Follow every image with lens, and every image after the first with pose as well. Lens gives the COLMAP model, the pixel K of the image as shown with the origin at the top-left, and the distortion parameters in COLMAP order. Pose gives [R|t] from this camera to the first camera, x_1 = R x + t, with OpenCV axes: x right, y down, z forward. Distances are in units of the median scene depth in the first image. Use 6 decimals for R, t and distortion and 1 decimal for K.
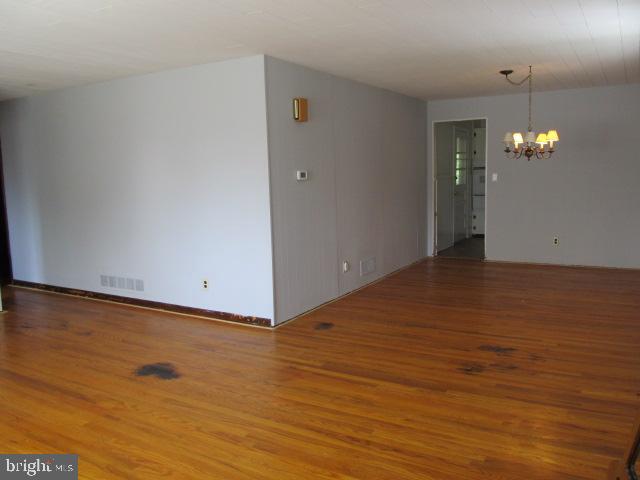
lens RADIAL K [[528.0, 0, 323.0], [0, 528.0, 239.7], [0, 0, 1]] dist [-0.064166, 0.034730]
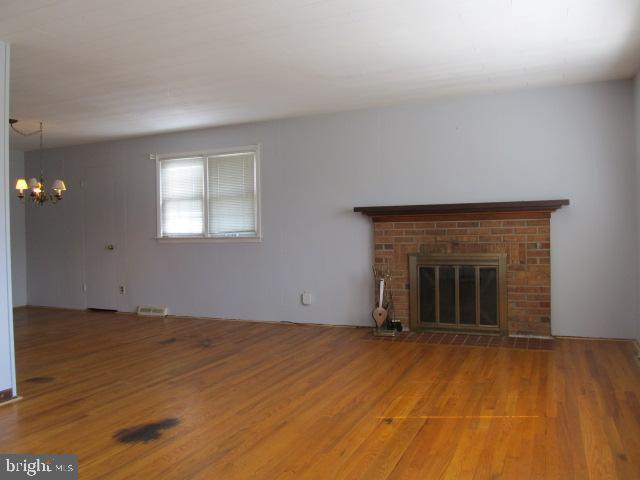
lens RADIAL K [[528.0, 0, 319.9], [0, 528.0, 240.4], [0, 0, 1]] dist [-0.064166, 0.034730]
pose [[-0.115729, 0.010127, 0.993229, -1.127535], [0.144789, 0.989439, 0.006783, 0.003236], [-0.982671, 0.144593, -0.115973, 0.806917]]
